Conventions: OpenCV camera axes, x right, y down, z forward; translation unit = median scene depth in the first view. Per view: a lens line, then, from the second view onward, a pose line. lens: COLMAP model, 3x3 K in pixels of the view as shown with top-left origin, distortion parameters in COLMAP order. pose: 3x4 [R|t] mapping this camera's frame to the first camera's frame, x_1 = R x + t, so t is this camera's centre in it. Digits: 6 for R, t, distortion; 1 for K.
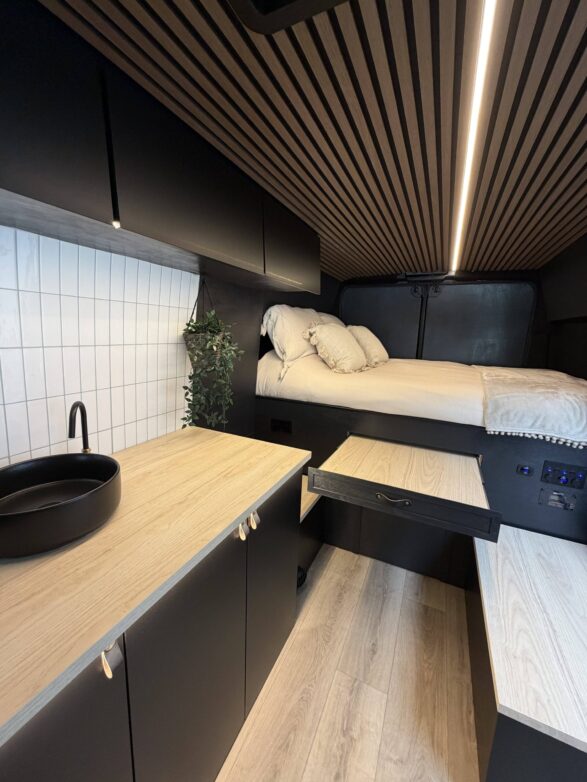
lens RADIAL K [[310.4, 0, 289.5], [0, 310.4, 386.7], [0, 0, 1]] dist [-0.002888, 0.000437]
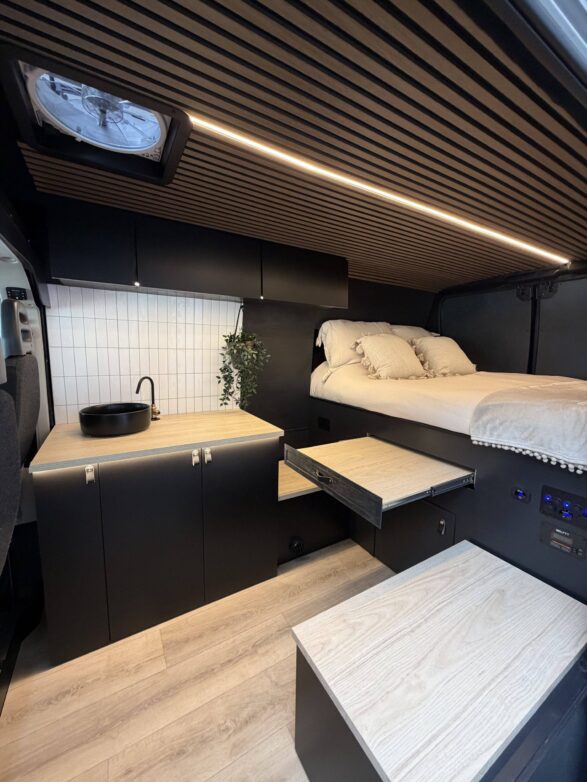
lens RADIAL K [[310.4, 0, 293.2], [0, 310.4, 387.1], [0, 0, 1]] dist [-0.002888, 0.000437]
pose [[0.830709, 0.047504, -0.554676, 0.705290], [-0.087864, 0.995053, -0.046369, 0.077246], [0.549729, 0.087256, 0.830773, -0.044468]]
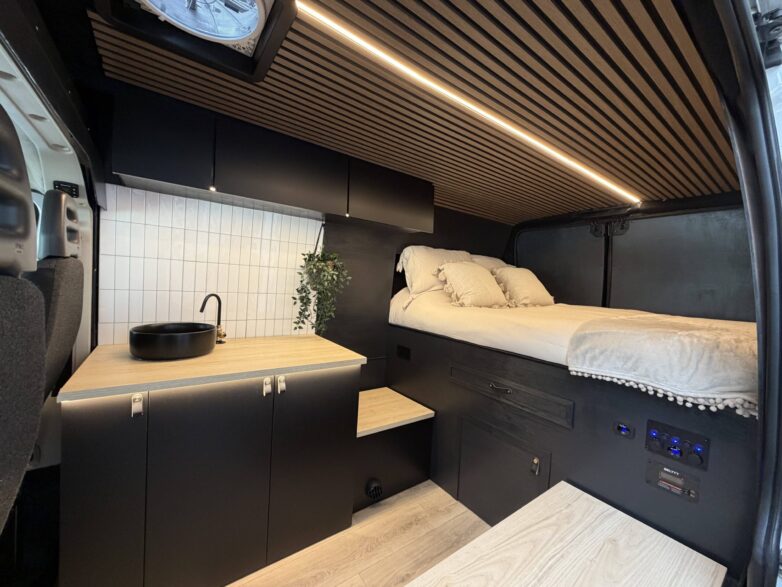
lens RADIAL K [[310.4, 0, 387.1], [0, 310.4, 292.4], [0, 0, 1]] dist [-0.002888, 0.000437]
pose [[0.876164, 0.033007, -0.480881, 0.606442], [-0.113320, 0.983796, -0.138942, 0.107216], [0.468503, 0.176230, 0.865707, -0.010206]]
